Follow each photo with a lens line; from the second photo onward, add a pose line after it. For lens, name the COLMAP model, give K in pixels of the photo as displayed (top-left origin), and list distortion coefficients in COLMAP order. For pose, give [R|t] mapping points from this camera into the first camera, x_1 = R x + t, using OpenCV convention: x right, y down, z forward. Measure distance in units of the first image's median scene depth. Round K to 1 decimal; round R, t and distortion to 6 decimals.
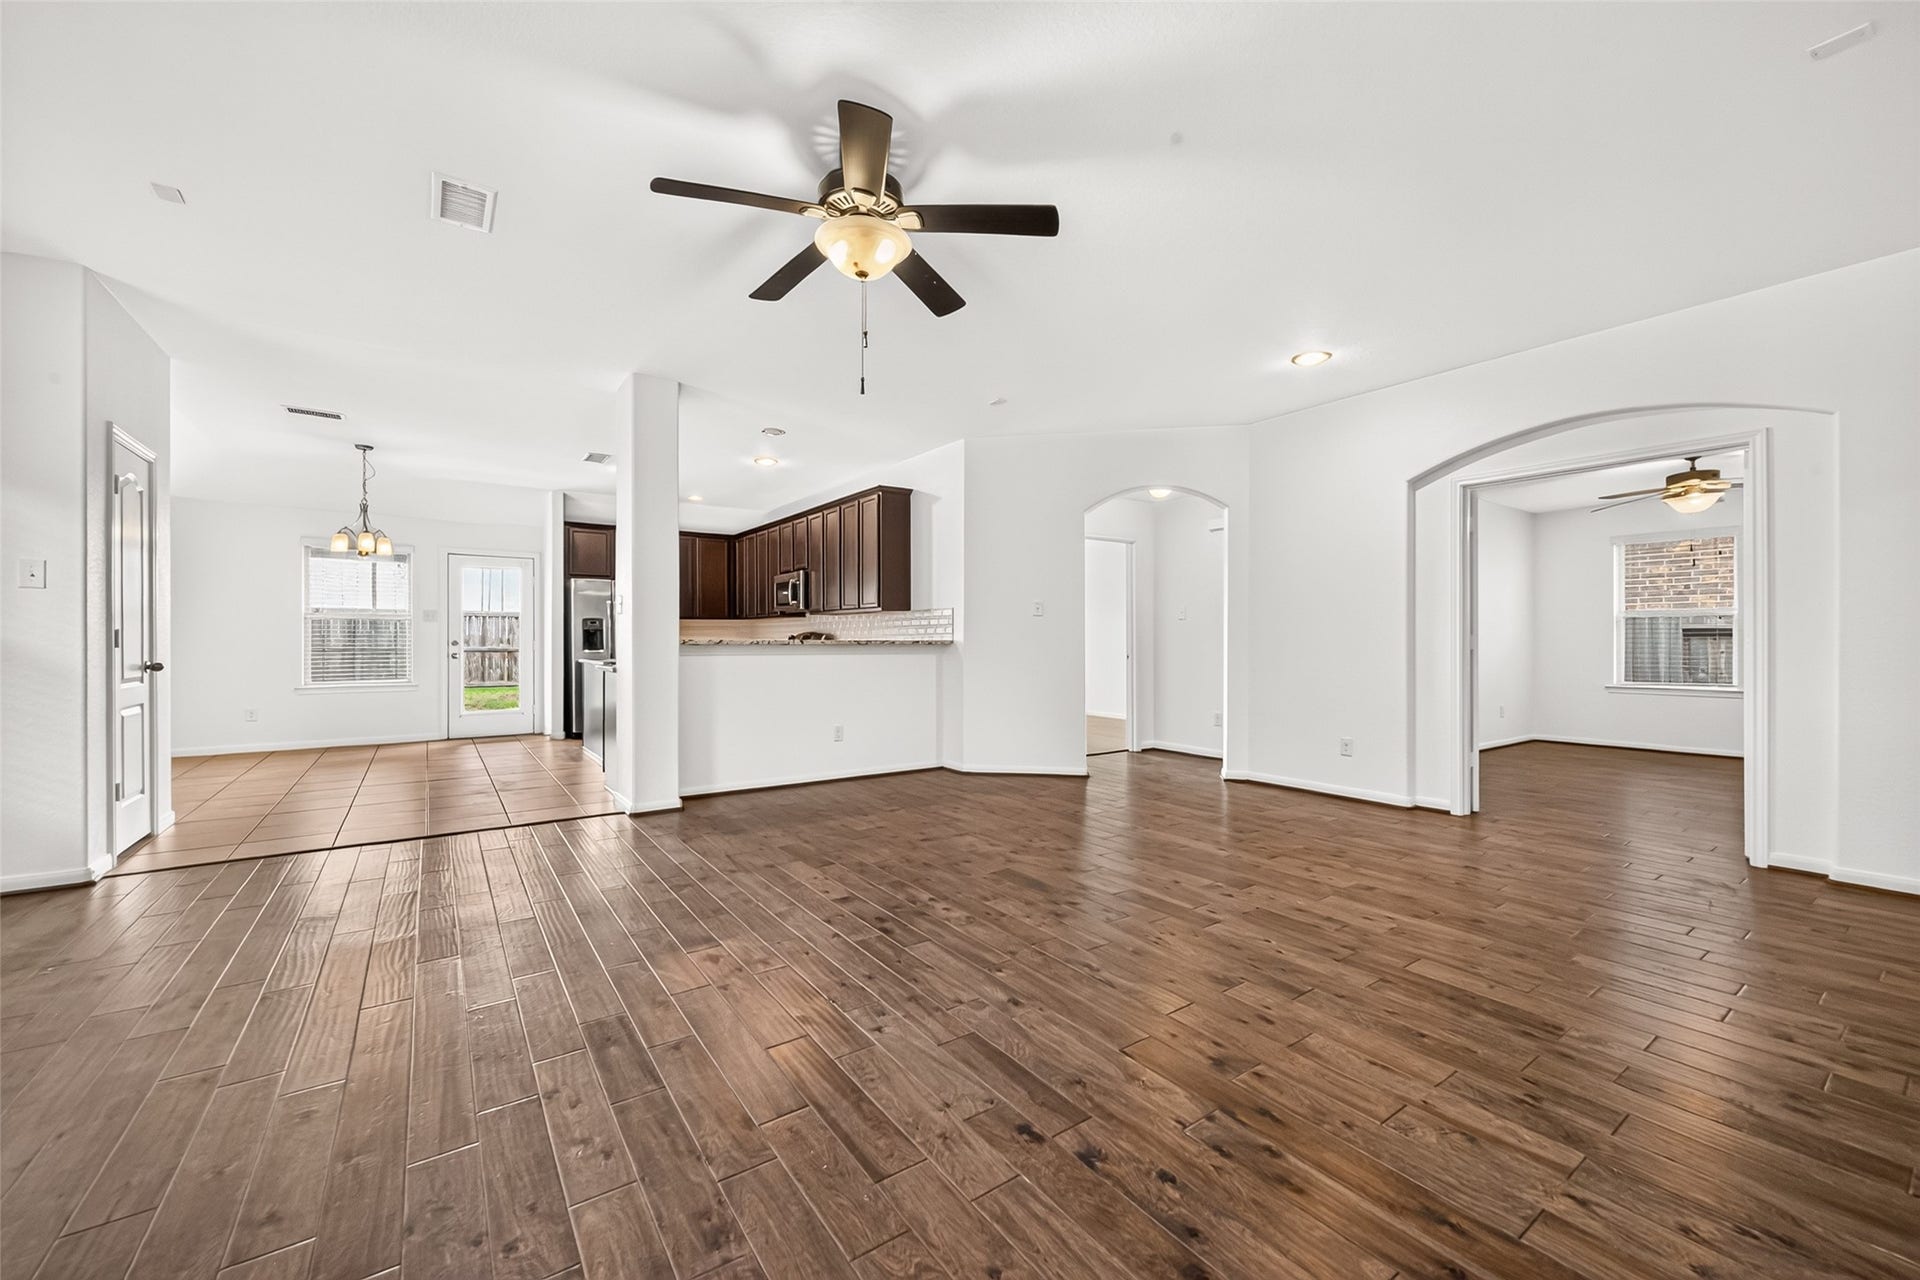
lens RADIAL K [[748.0, 0, 957.9], [0, 748.0, 646.6], [0, 0, 1]] dist [0.002316, -0.000376]
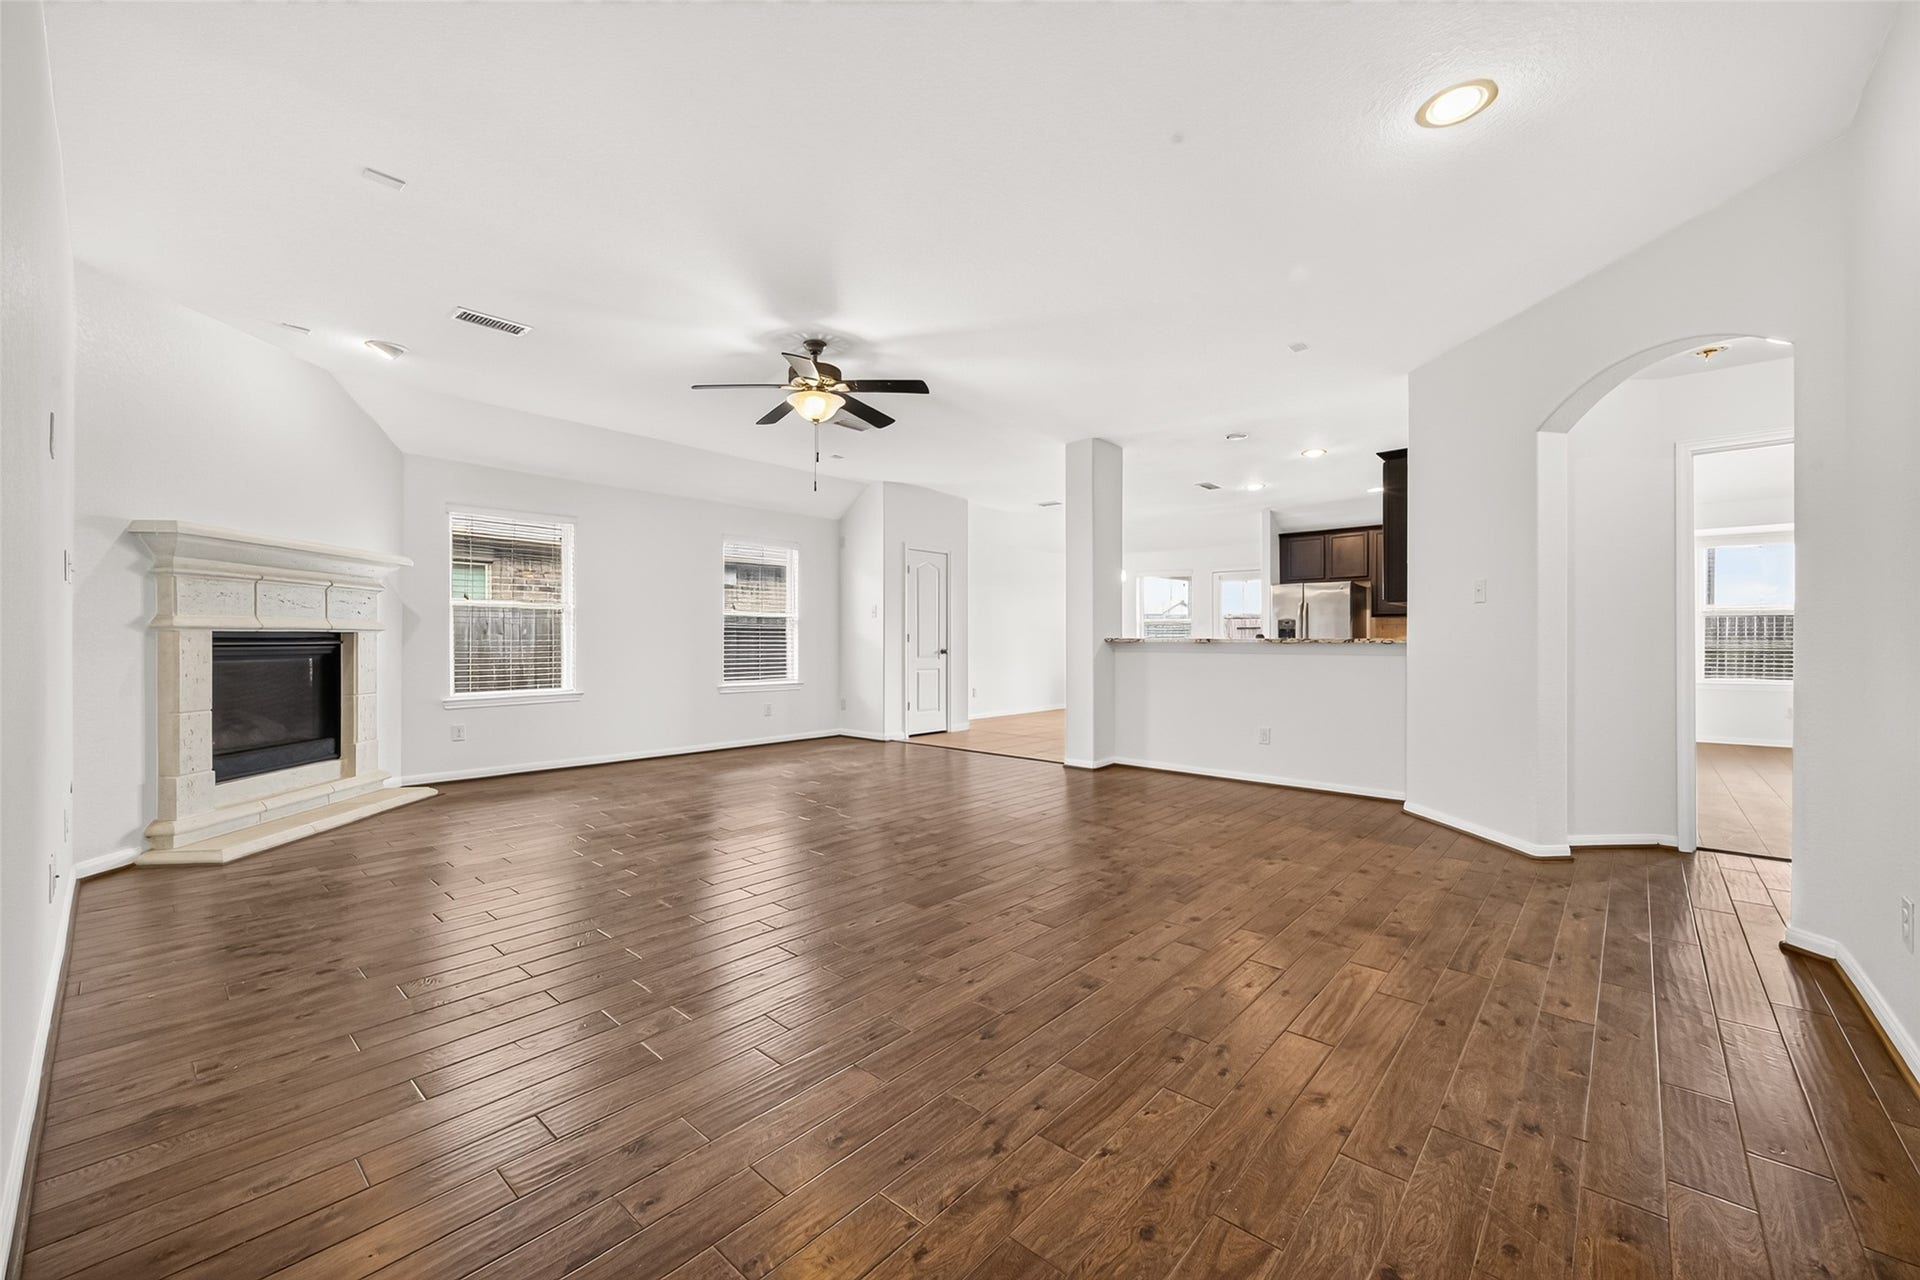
lens RADIAL K [[748.0, 0, 962.8], [0, 748.0, 639.4], [0, 0, 1]] dist [0.002316, -0.000376]
pose [[0.226663, -0.001018, -0.973973, 0.721000], [-0.009500, 0.999950, -0.003256, -0.000892], [0.973927, 0.009991, 0.226642, 0.428723]]
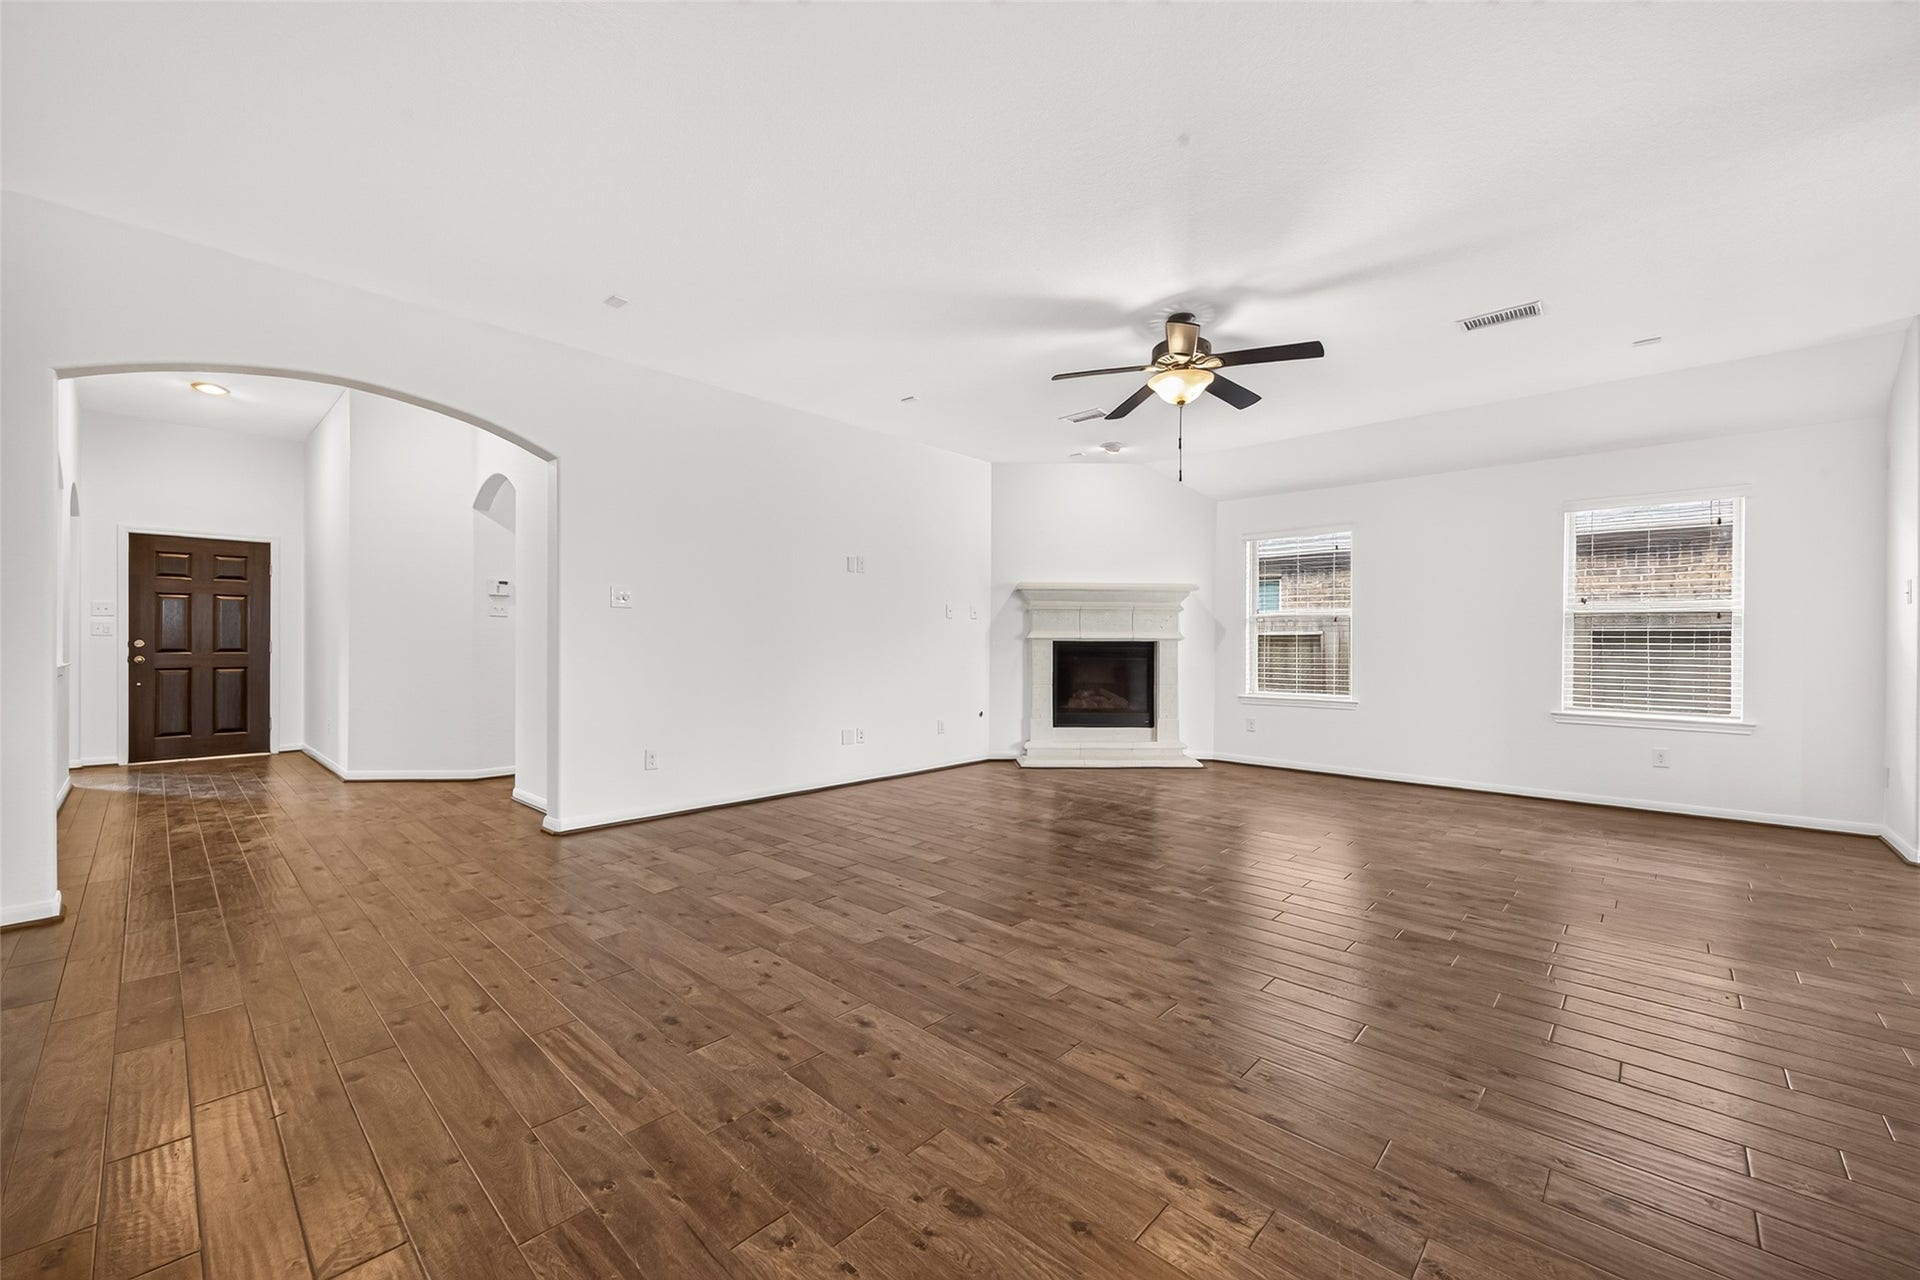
lens RADIAL K [[748.0, 0, 966.5], [0, 748.0, 648.7], [0, 0, 1]] dist [0.002316, -0.000376]
pose [[-0.977643, -0.005439, -0.210200, 0.279011], [-0.008428, 0.999876, 0.013329, -0.006432], [0.210101, 0.014803, -0.977568, 1.089972]]
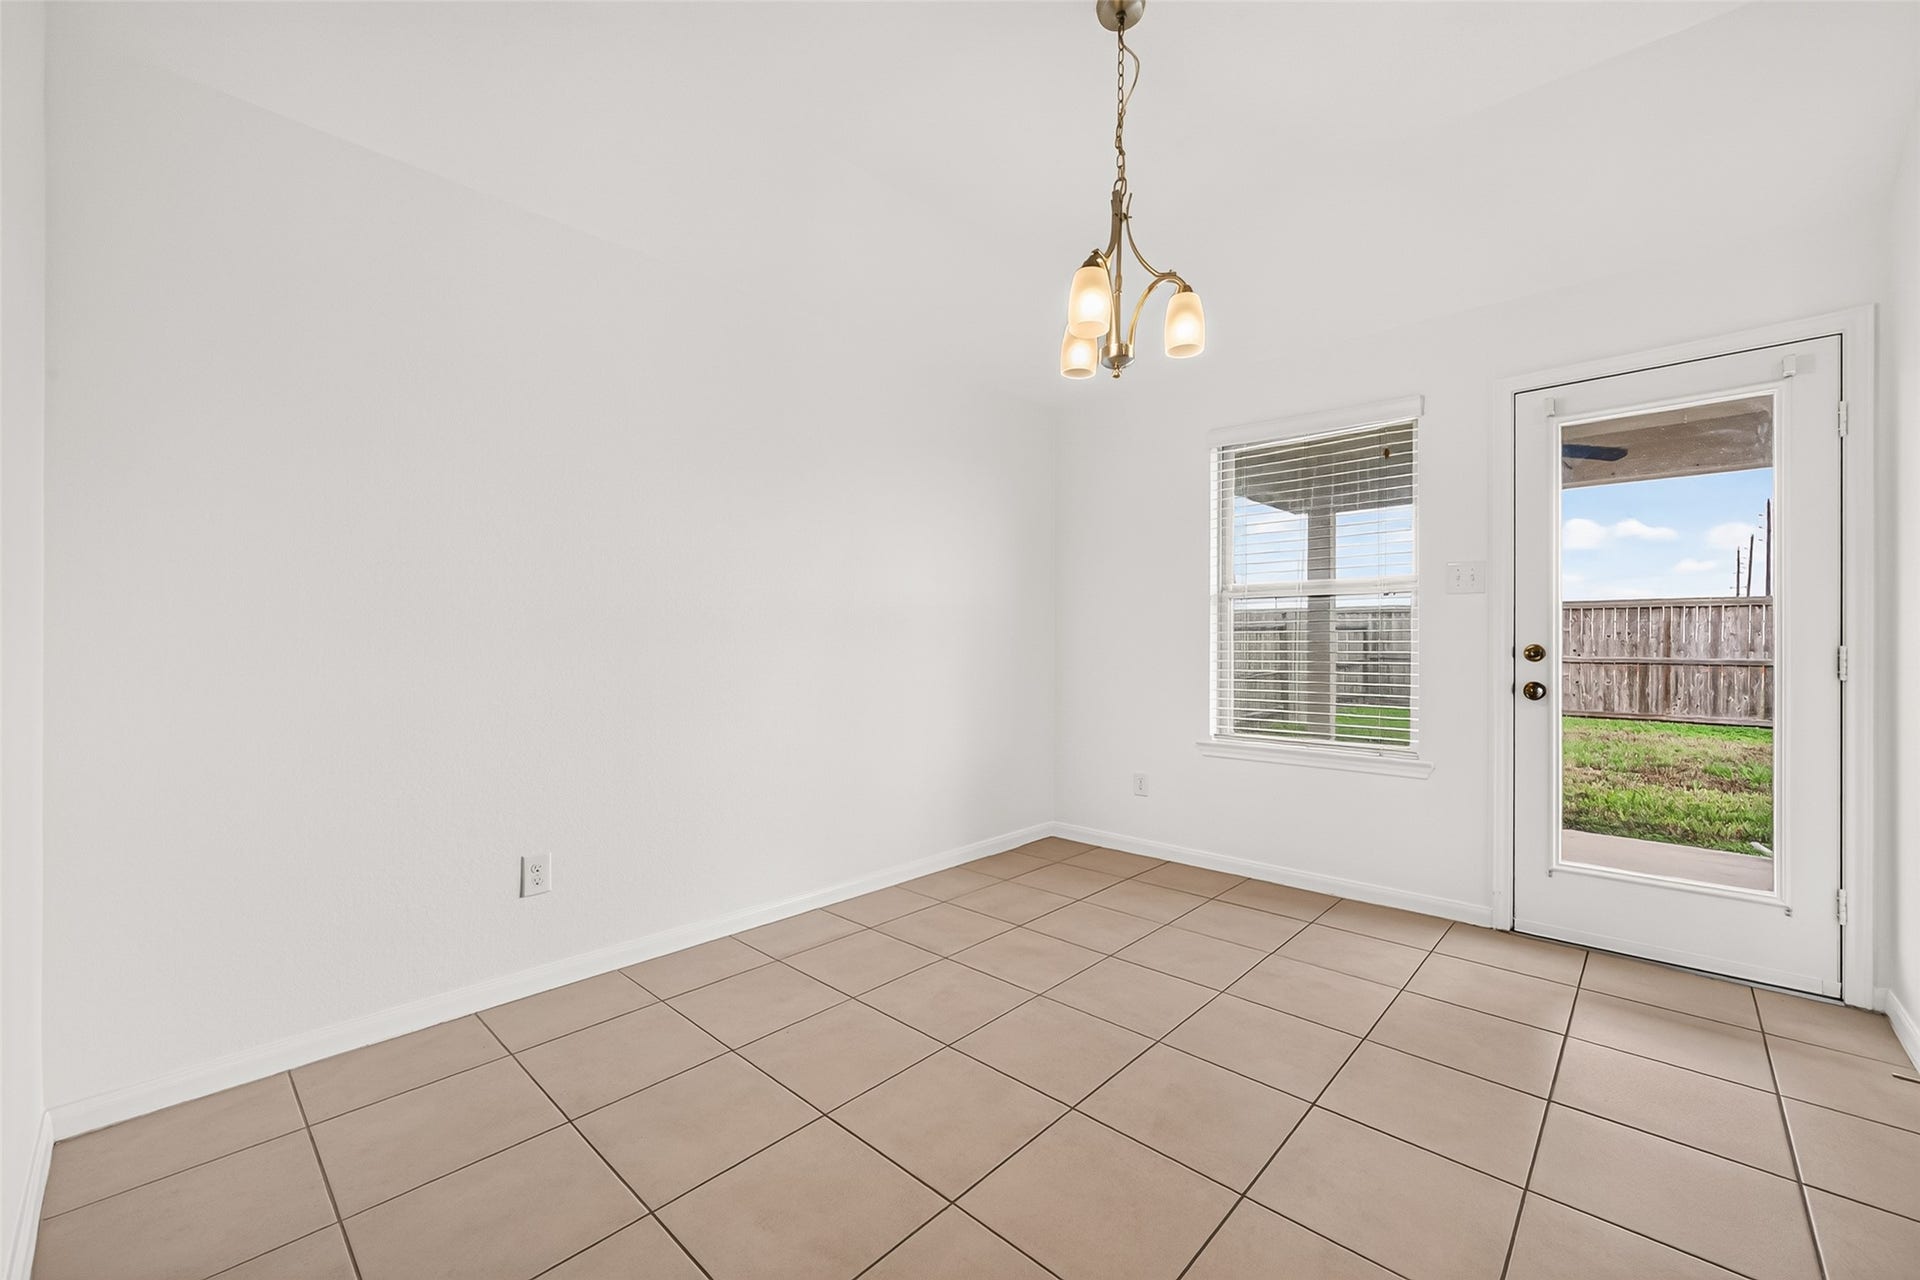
lens RADIAL K [[748.0, 0, 978.4], [0, 748.0, 645.6], [0, 0, 1]] dist [0.002316, -0.000376]
pose [[0.209449, -0.000475, -0.977819, -0.589329], [-0.009294, 0.999954, -0.002476, -0.007113], [0.977775, 0.009606, 0.209435, 1.022980]]
